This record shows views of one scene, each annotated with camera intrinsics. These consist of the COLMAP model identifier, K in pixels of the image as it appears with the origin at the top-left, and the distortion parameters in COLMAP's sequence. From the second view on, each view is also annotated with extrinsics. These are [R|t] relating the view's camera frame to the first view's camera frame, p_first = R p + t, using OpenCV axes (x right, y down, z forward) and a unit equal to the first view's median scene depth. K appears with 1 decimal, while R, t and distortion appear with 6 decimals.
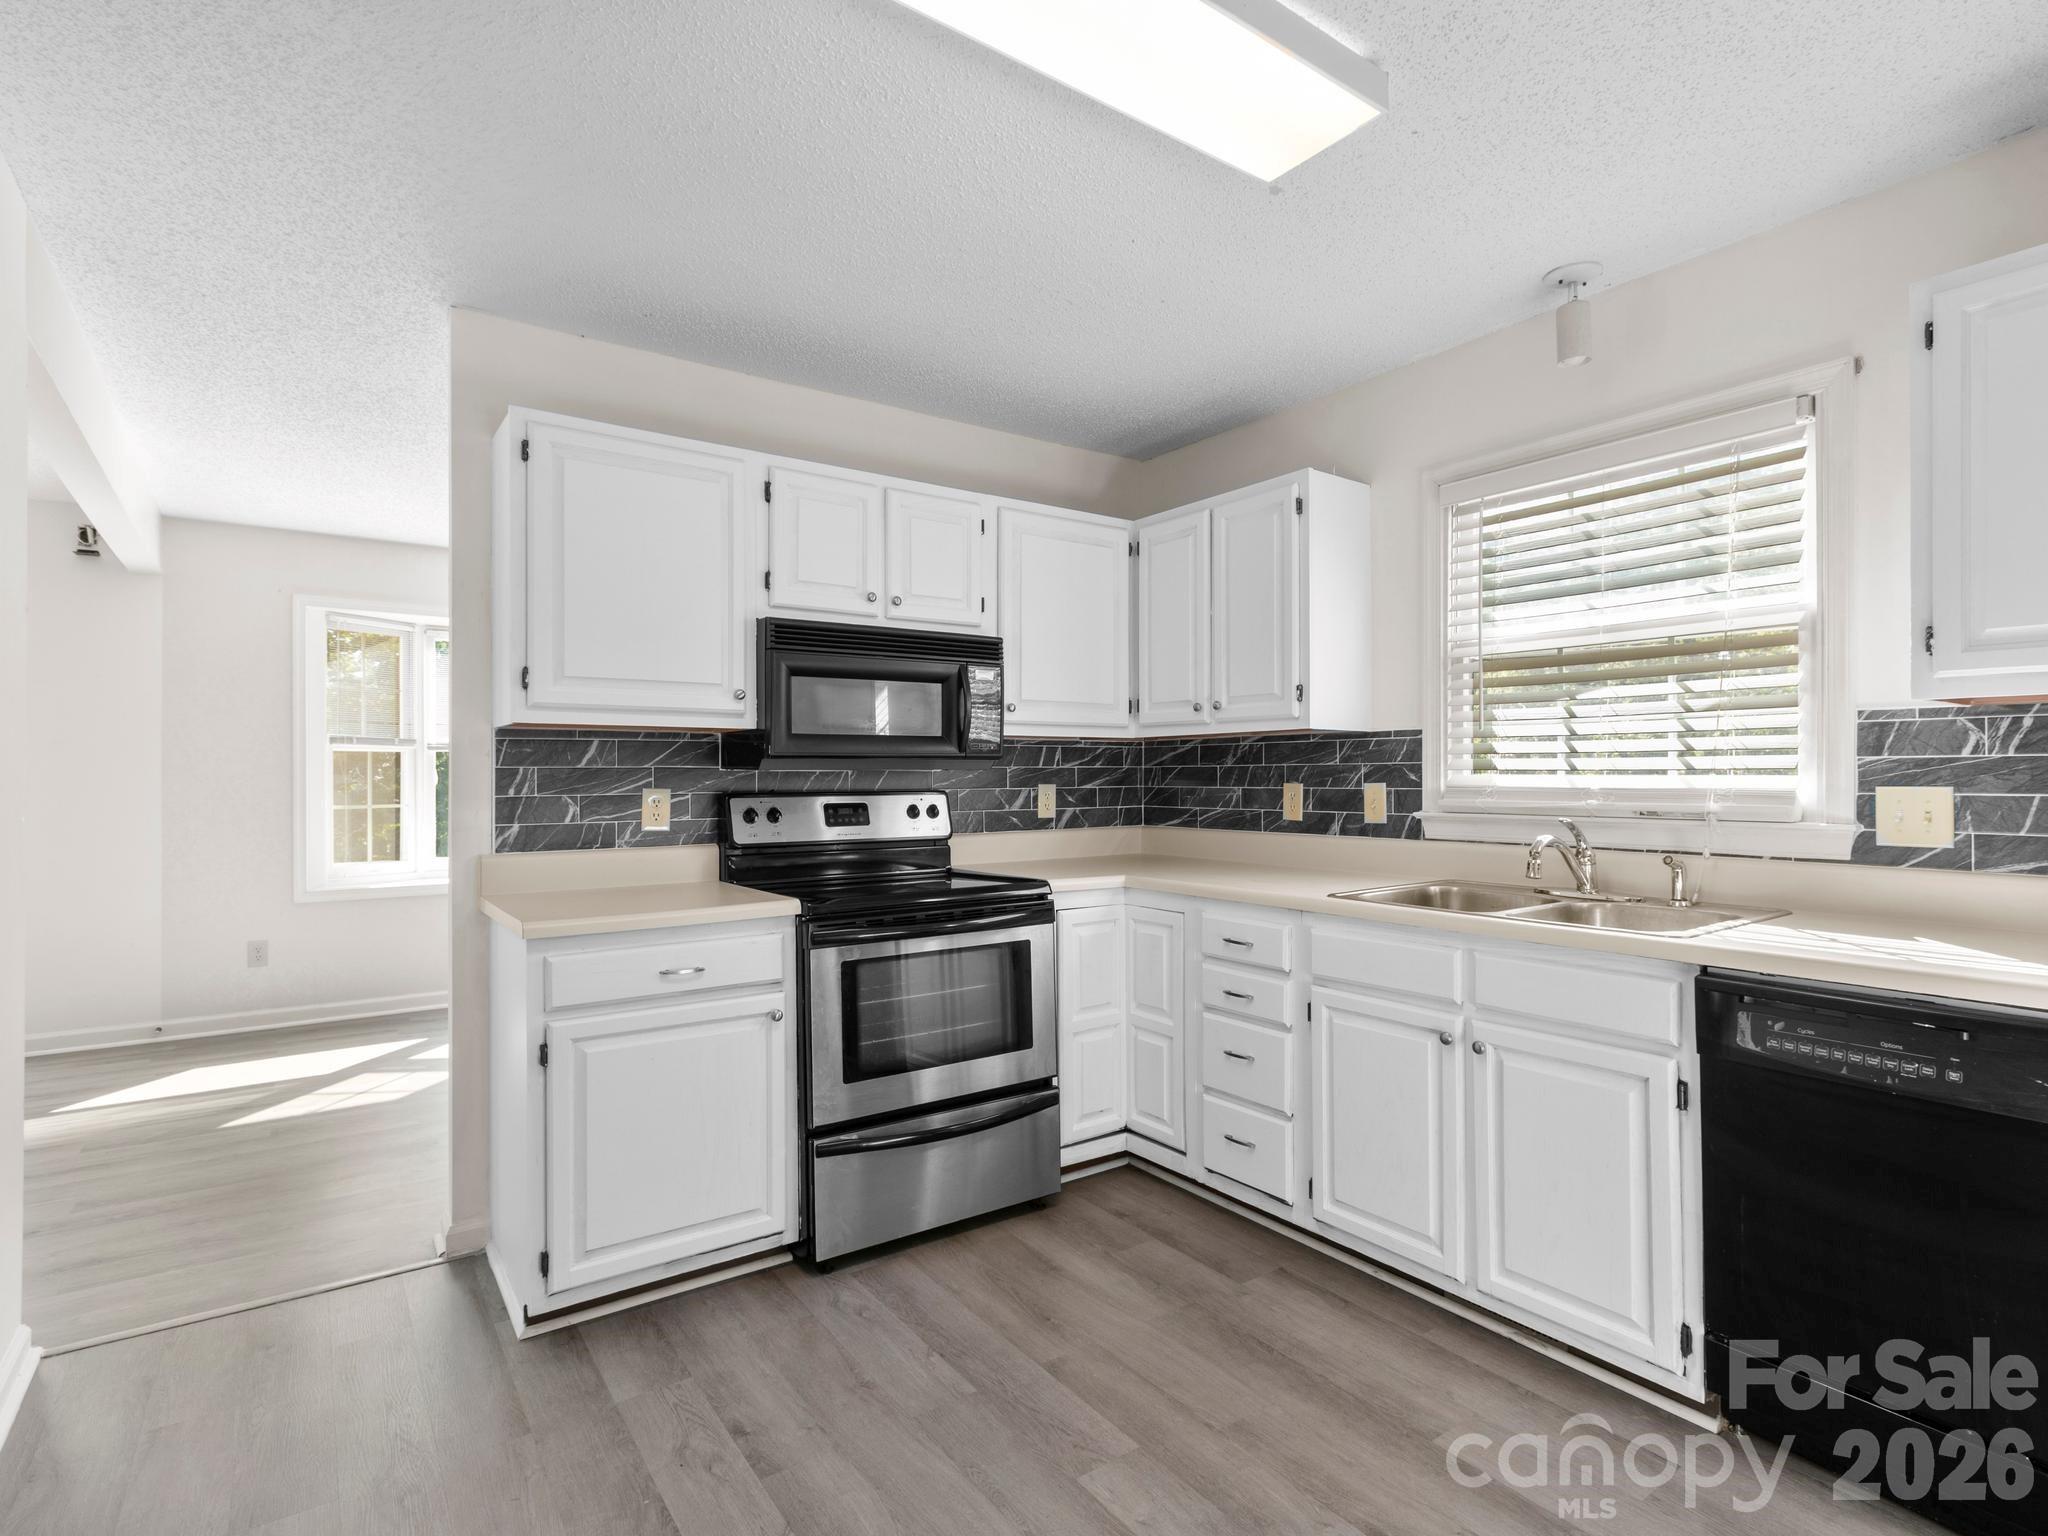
lens RADIAL K [[1031.8, 0, 1030.2], [0, 1031.8, 771.8], [0, 0, 1]] dist [0.001432, 0.000324]
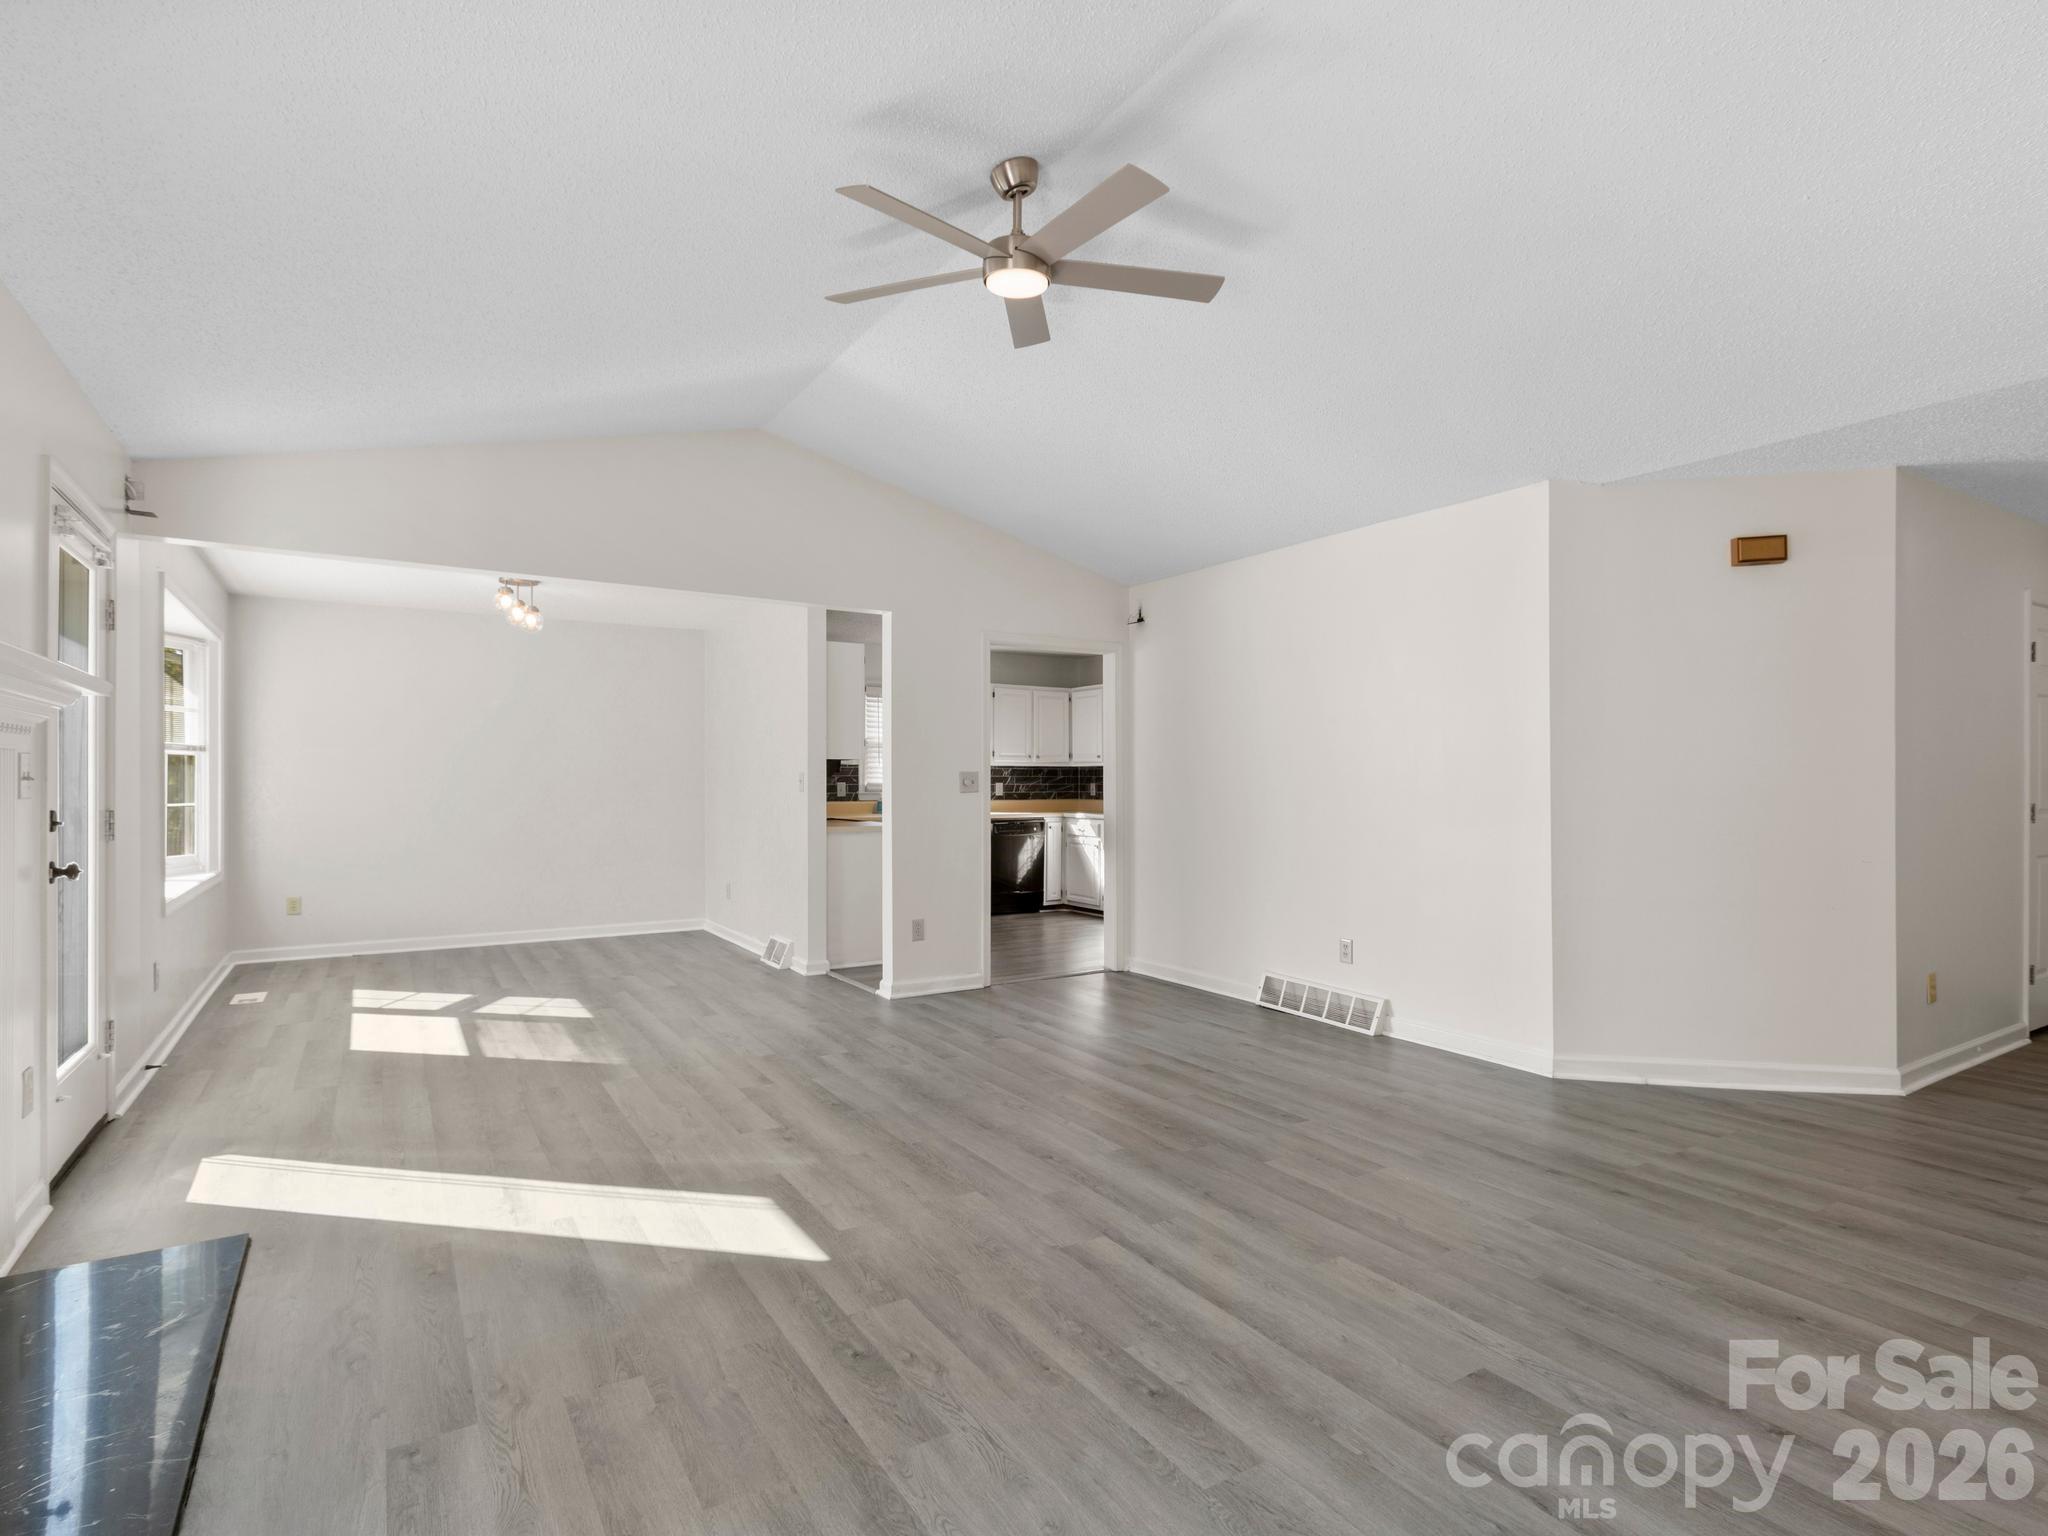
lens RADIAL K [[1042.9, 0, 1020.9], [0, 1042.9, 780.7], [0, 0, 1]] dist [0.000878, -0.000042]
pose [[0.057490, 0.003580, 0.998340, -2.795206], [-0.004500, 0.999984, -0.003327, 0.014645], [-0.998336, -0.004301, 0.057505, 0.363412]]
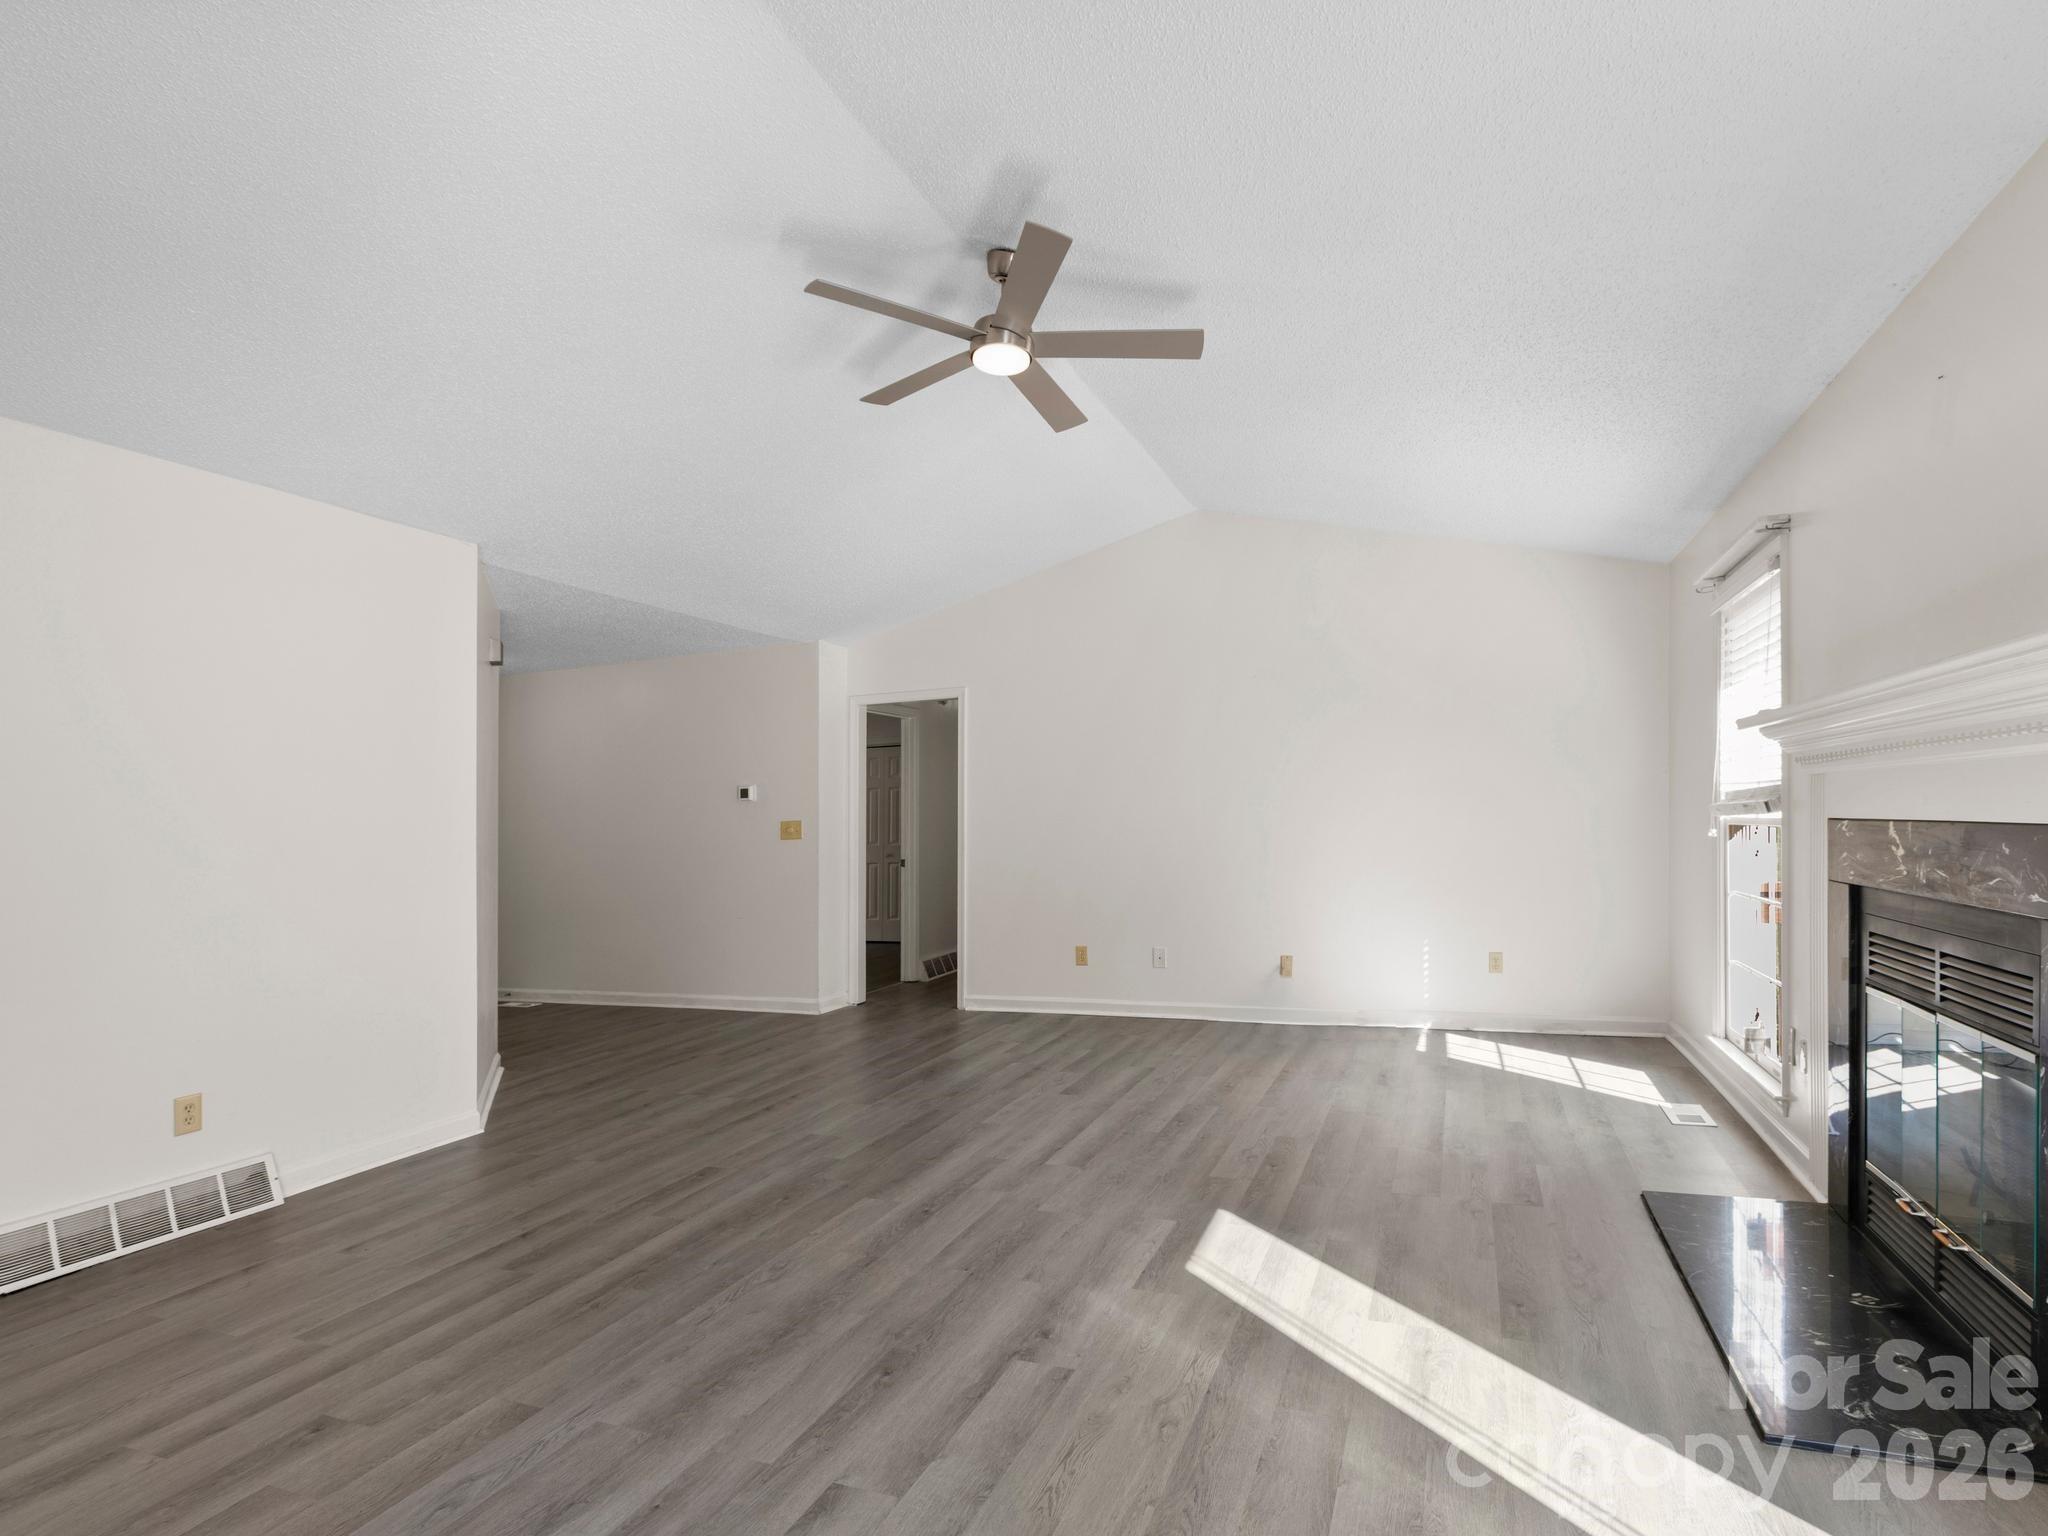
lens RADIAL K [[1057.1, 0, 1056.9], [0, 1057.1, 852.0], [0, 0, 1]] dist [0.001362, -0.000242]
pose [[-0.827409, 0.046410, -0.559680, -1.100315], [0.036805, 0.998918, 0.028421, 0.007349], [0.560393, 0.002917, -0.828222, 1.450497]]
